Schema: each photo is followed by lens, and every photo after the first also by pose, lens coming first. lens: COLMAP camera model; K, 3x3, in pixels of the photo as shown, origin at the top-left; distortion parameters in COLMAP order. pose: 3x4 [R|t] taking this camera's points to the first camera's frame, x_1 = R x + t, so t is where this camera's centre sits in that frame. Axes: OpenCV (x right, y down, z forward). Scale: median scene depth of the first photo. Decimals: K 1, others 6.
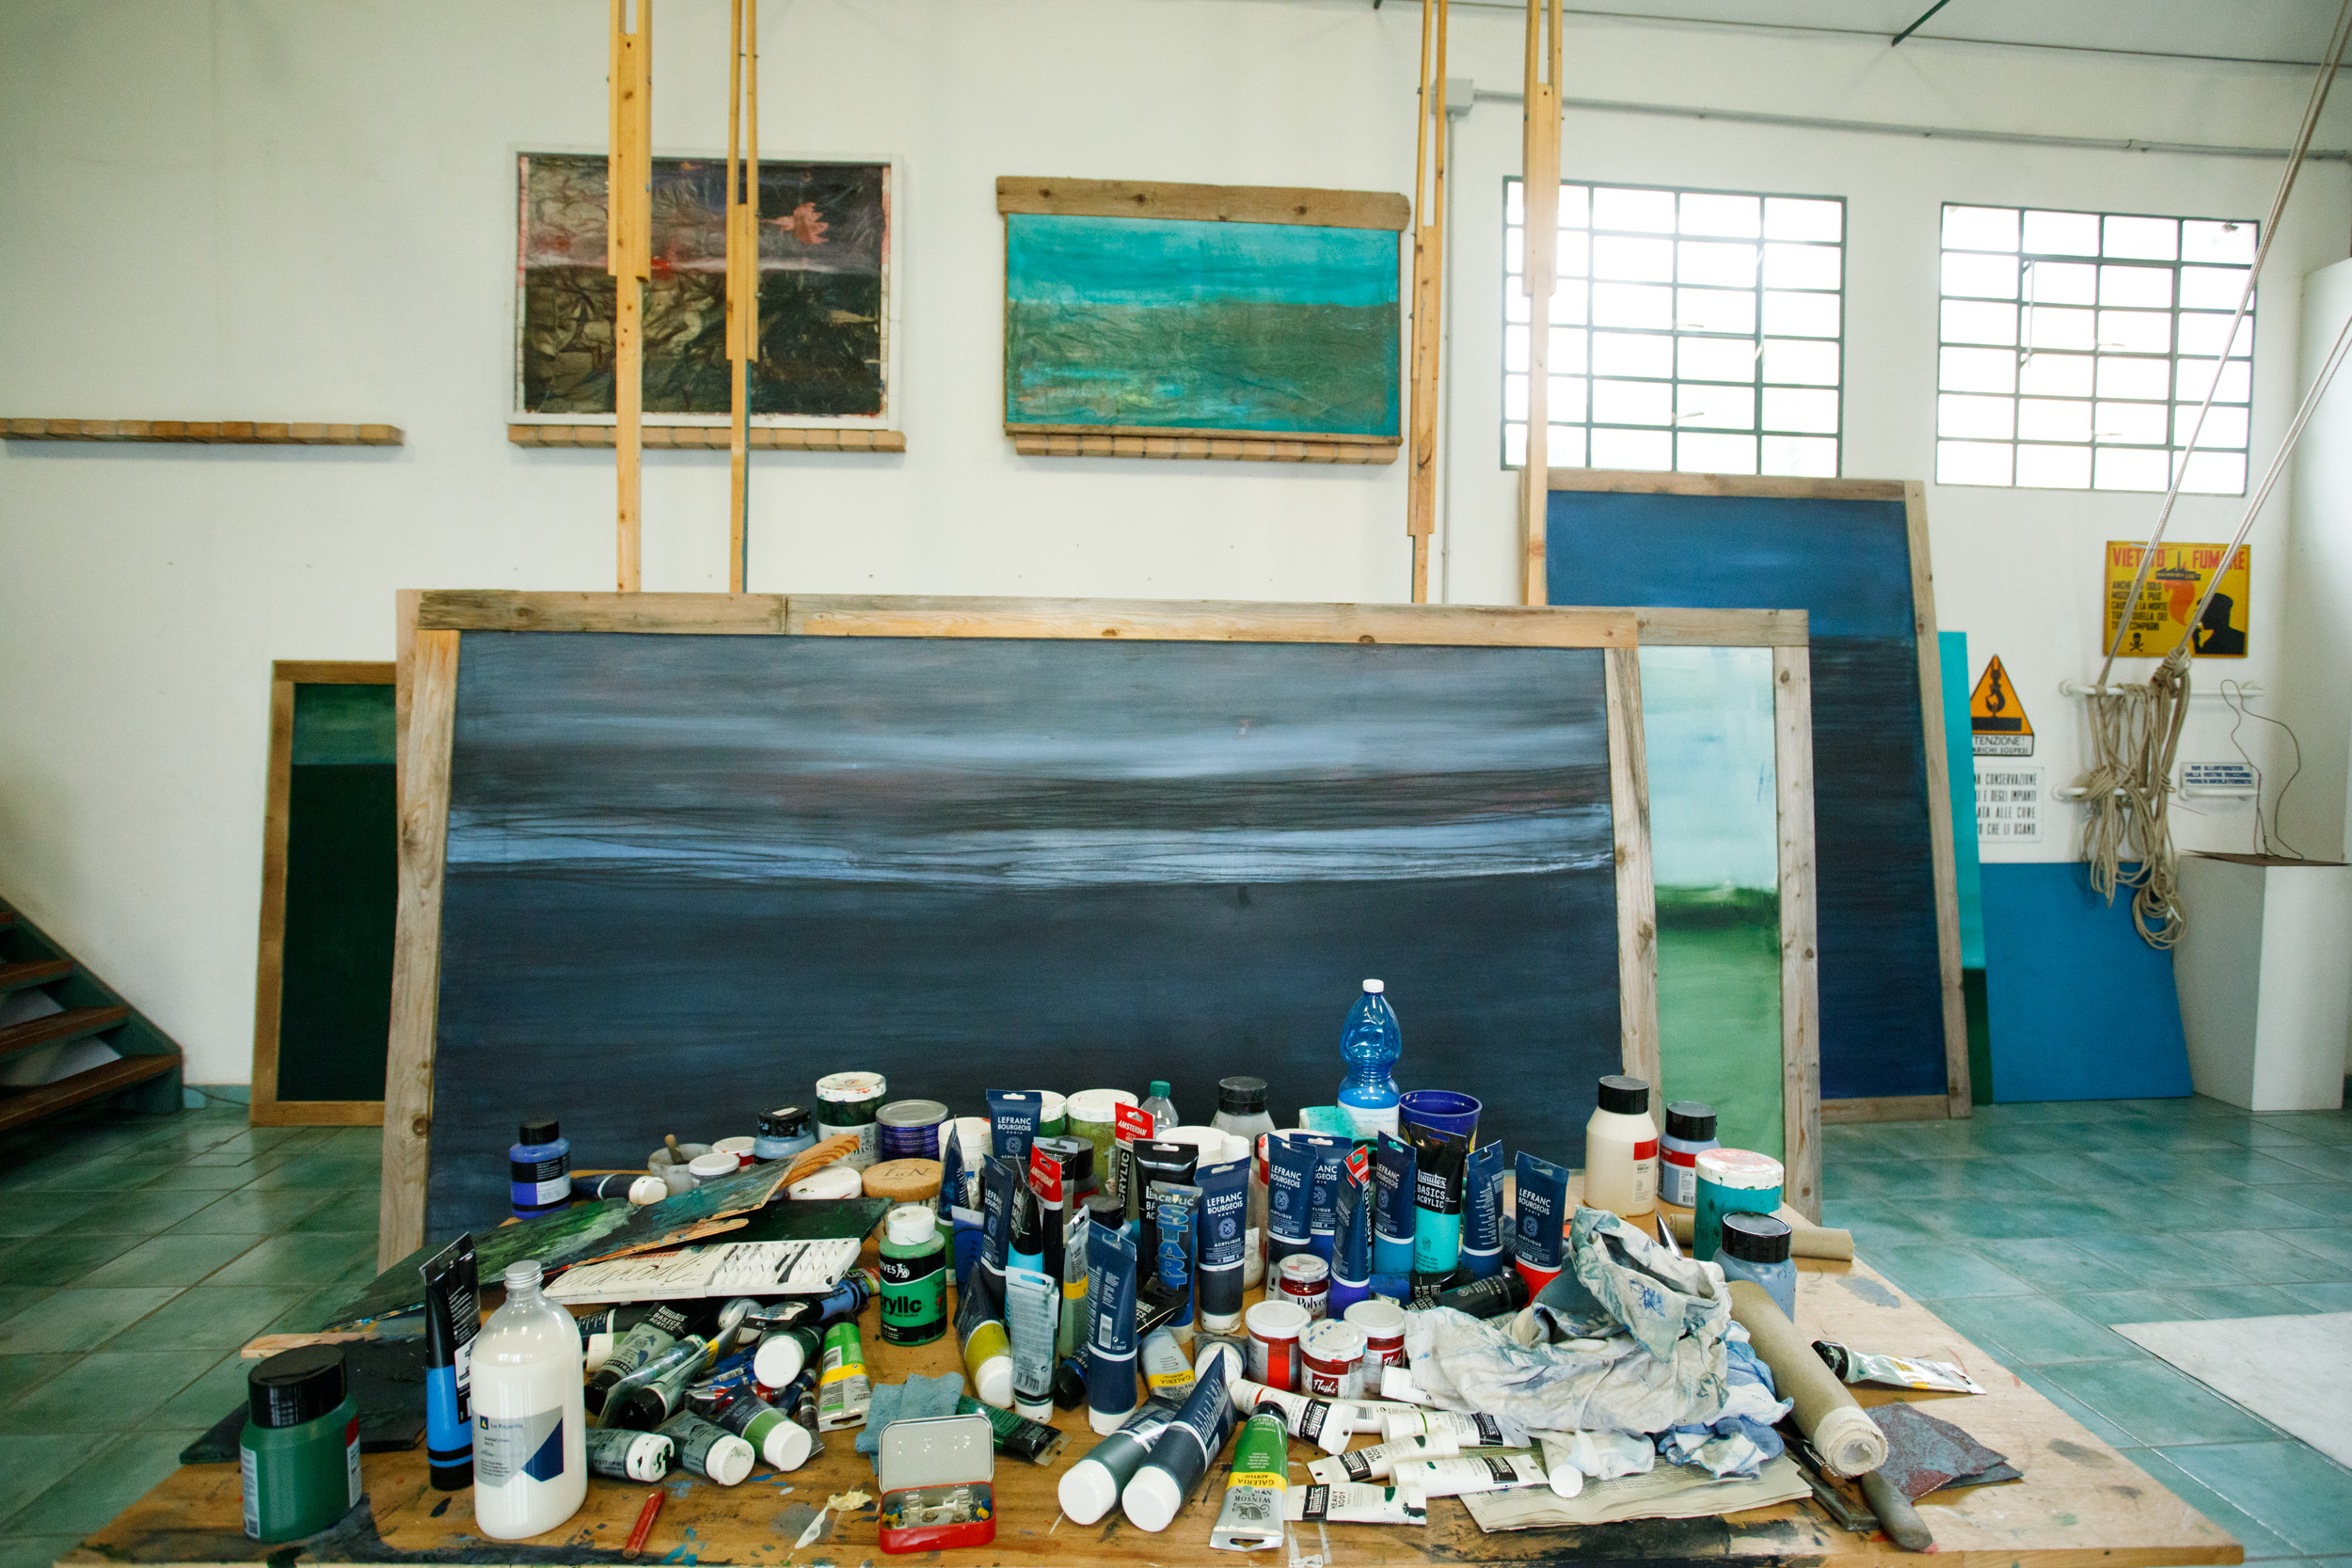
lens RADIAL K [[1225.6, 0, 1176.0], [0, 1225.6, 784.0], [0, 0, 1]] dist [-0.078370, 0.046025]
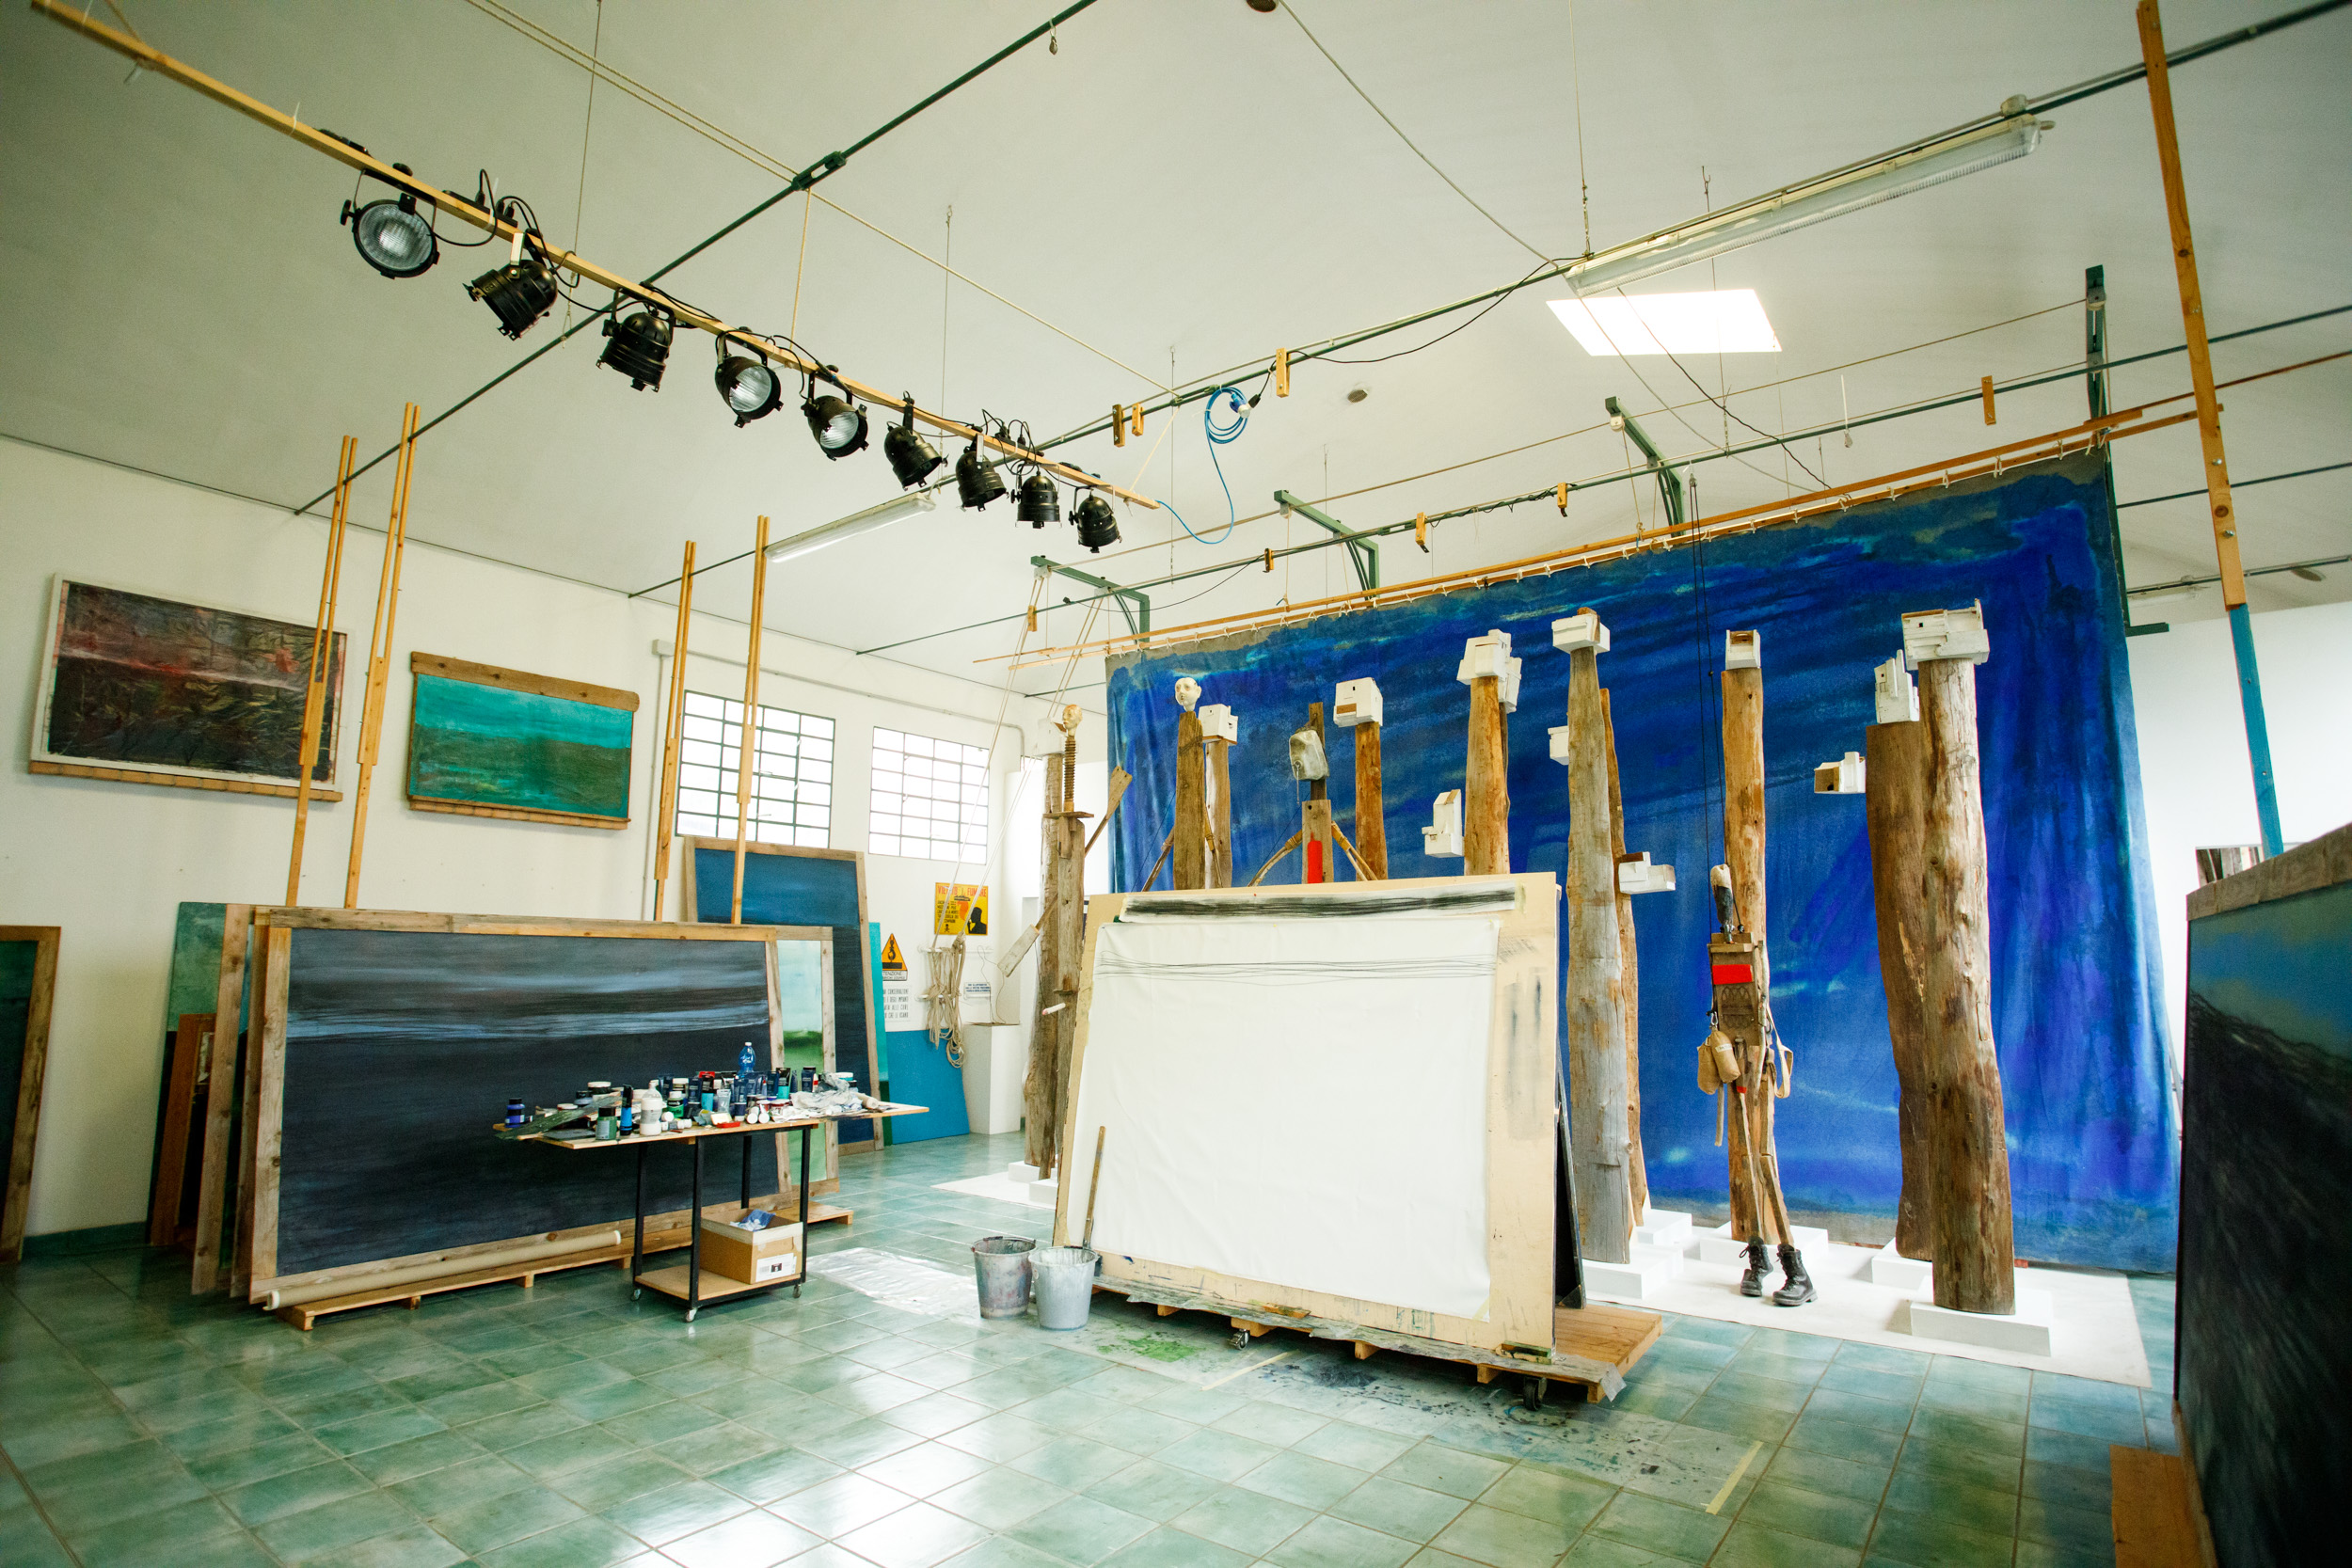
lens RADIAL K [[1182.2, 0, 1176.0], [0, 1182.2, 784.0], [0, 0, 1]] dist [-0.081437, 0.041767]
pose [[0.669302, 0.105720, 0.735431, -0.609866], [0.038825, 0.983496, -0.176714, 0.023480], [-0.741976, 0.146828, 0.654151, -0.881991]]
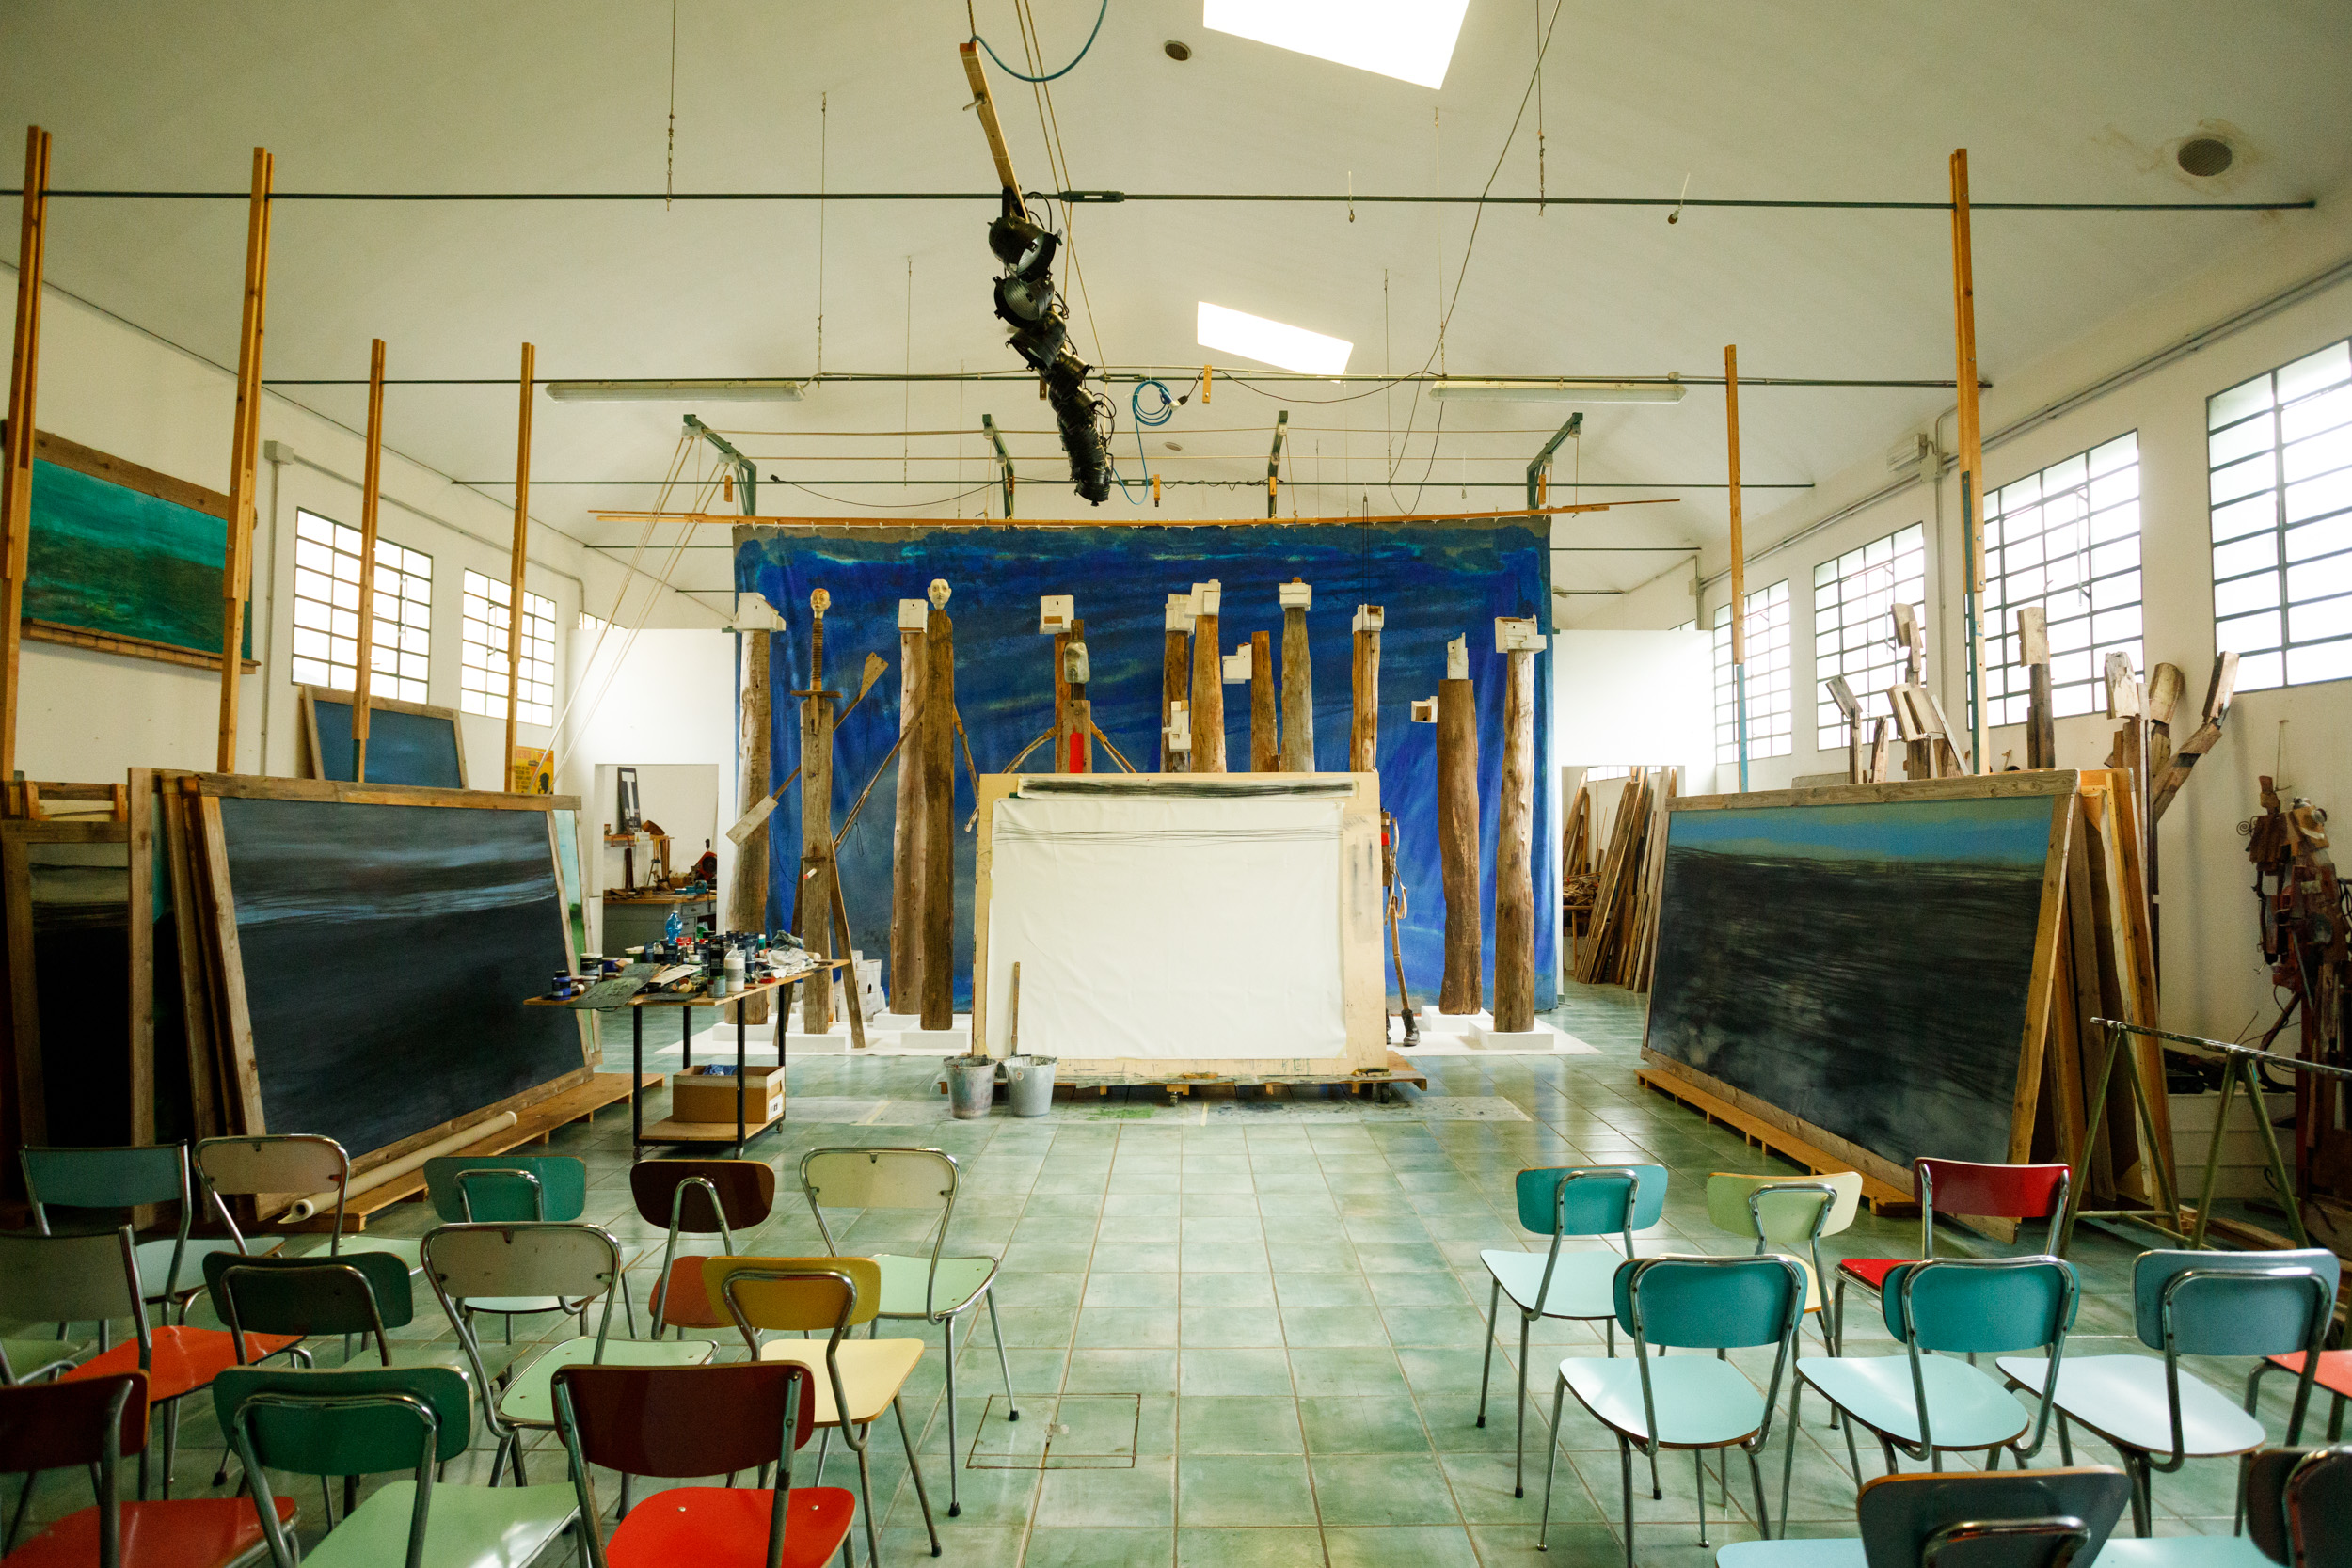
lens RADIAL K [[1225.6, 0, 1176.0], [0, 1225.6, 784.0], [0, 0, 1]] dist [-0.078370, 0.046025]
pose [[0.086329, 0.033244, 0.995712, -1.277230], [0.050358, 0.998020, -0.037687, -0.004502], [-0.994993, 0.053396, 0.084484, -0.328059]]
